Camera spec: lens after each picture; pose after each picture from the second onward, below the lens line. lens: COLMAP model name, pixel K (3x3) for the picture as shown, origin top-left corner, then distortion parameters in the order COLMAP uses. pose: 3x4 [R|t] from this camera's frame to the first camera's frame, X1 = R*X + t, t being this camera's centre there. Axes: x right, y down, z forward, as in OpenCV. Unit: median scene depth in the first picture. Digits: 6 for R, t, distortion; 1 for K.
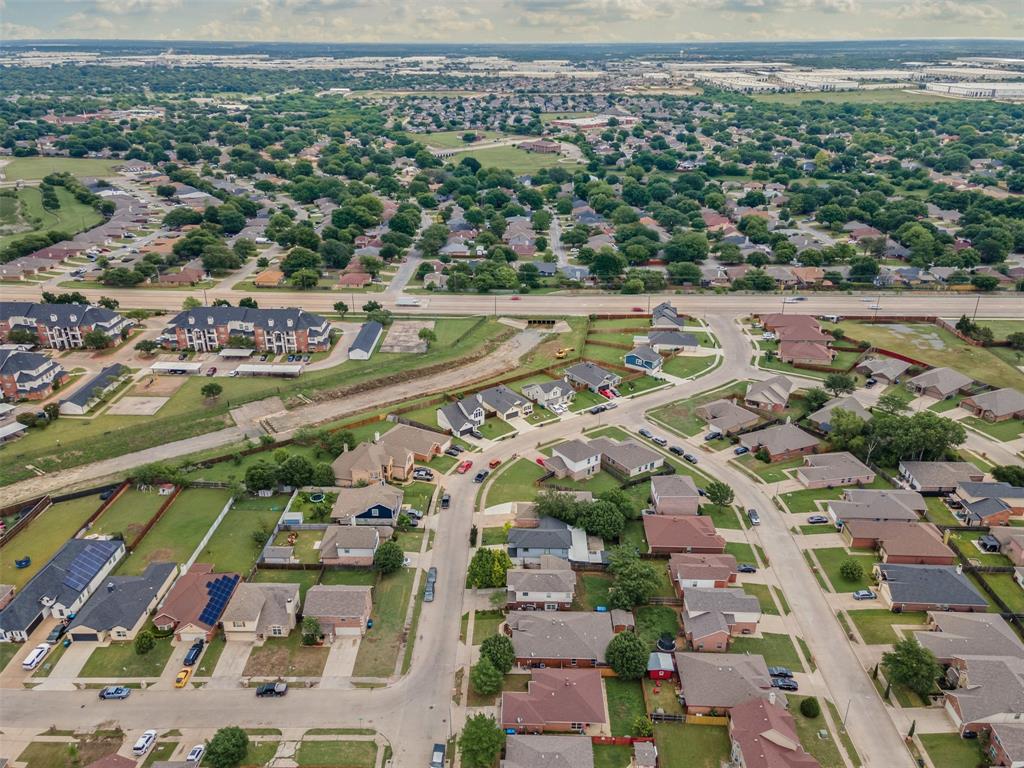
lens RADIAL K [[774.5, 0, 518.0], [0, 774.5, 383.2], [0, 0, 1]] dist [0.027523, 0.026964]
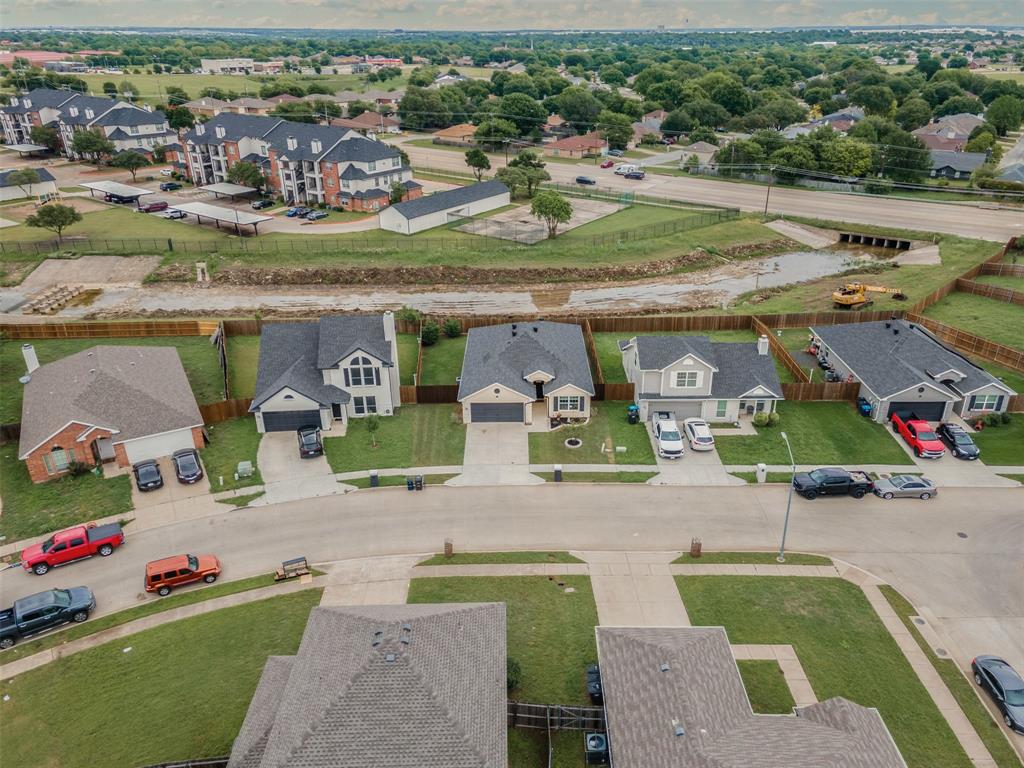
lens RADIAL K [[772.3, 0, 530.9], [0, 772.3, 382.0], [0, 0, 1]] dist [0.001839, 0.072876]
pose [[0.832398, 0.228388, -0.504928, 0.120514], [-0.224752, 0.971961, 0.069121, 0.006957], [0.506557, 0.055947, 0.860389, 0.643303]]
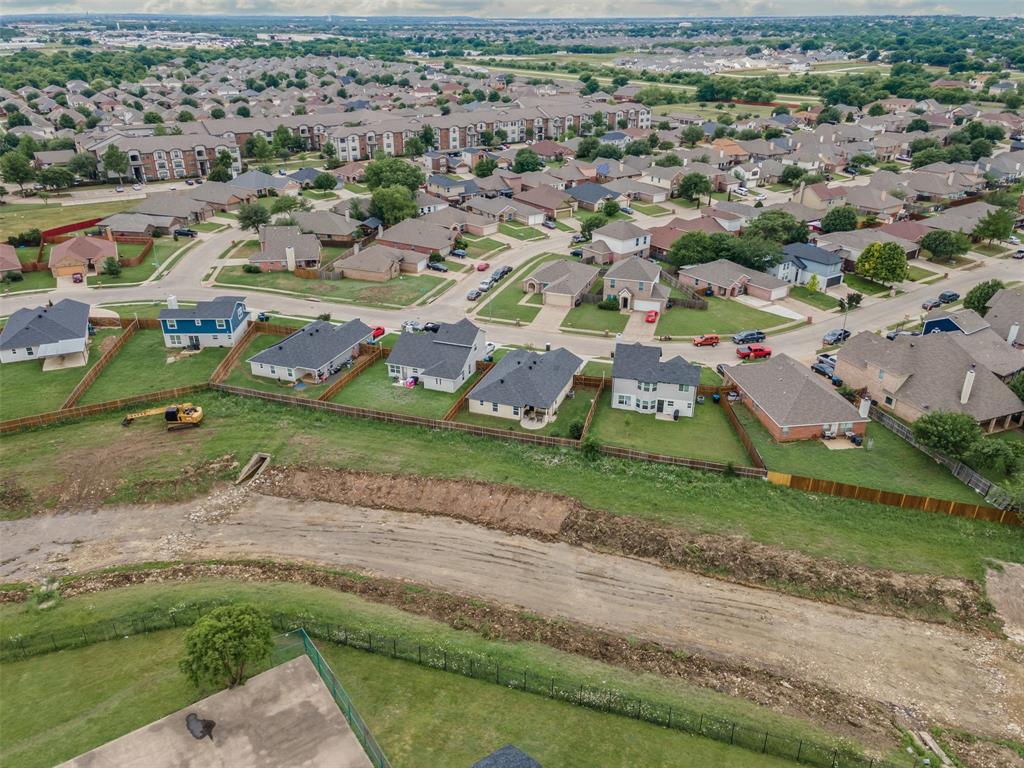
lens RADIAL K [[774.5, 0, 518.0], [0, 774.5, 383.2], [0, 0, 1]] dist [0.027523, 0.026964]
pose [[-0.586576, -0.340256, 0.734952, -0.298779], [0.332603, 0.726207, 0.601663, -0.215433], [-0.738447, 0.597368, -0.312805, 0.994088]]
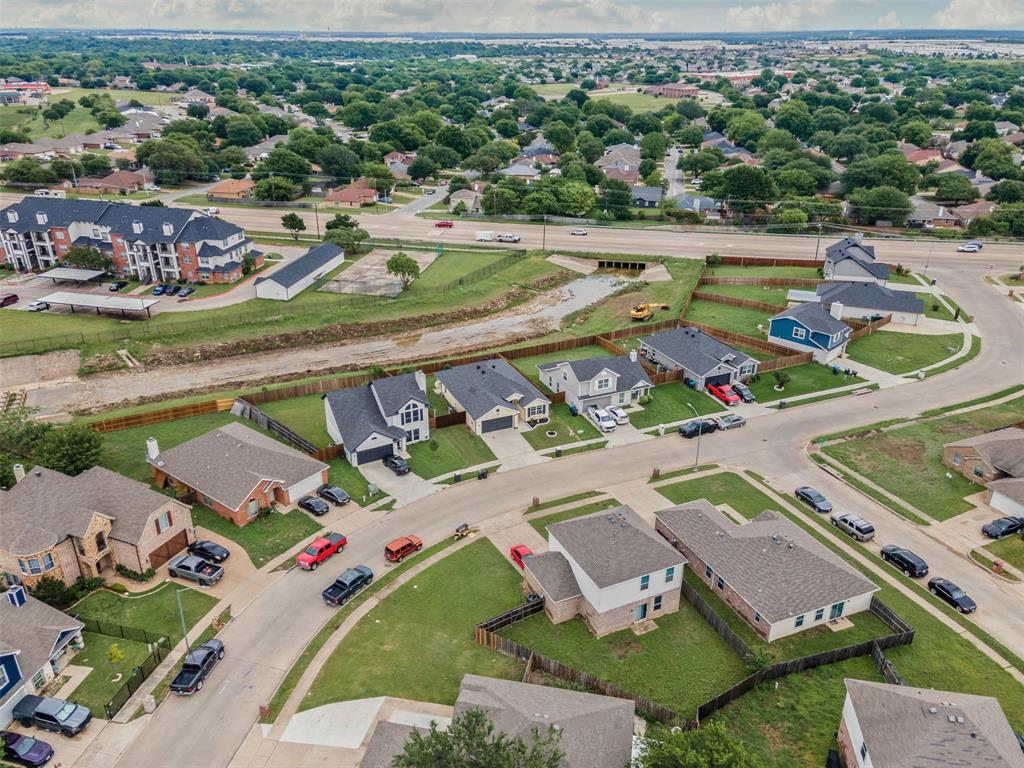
lens RADIAL K [[774.5, 0, 518.0], [0, 774.5, 383.2], [0, 0, 1]] dist [0.027523, 0.026964]
pose [[0.984453, 0.075208, -0.158730, 0.061102], [-0.074529, 0.997166, 0.010238, 0.010601], [0.159050, 0.001751, 0.987269, 0.476450]]
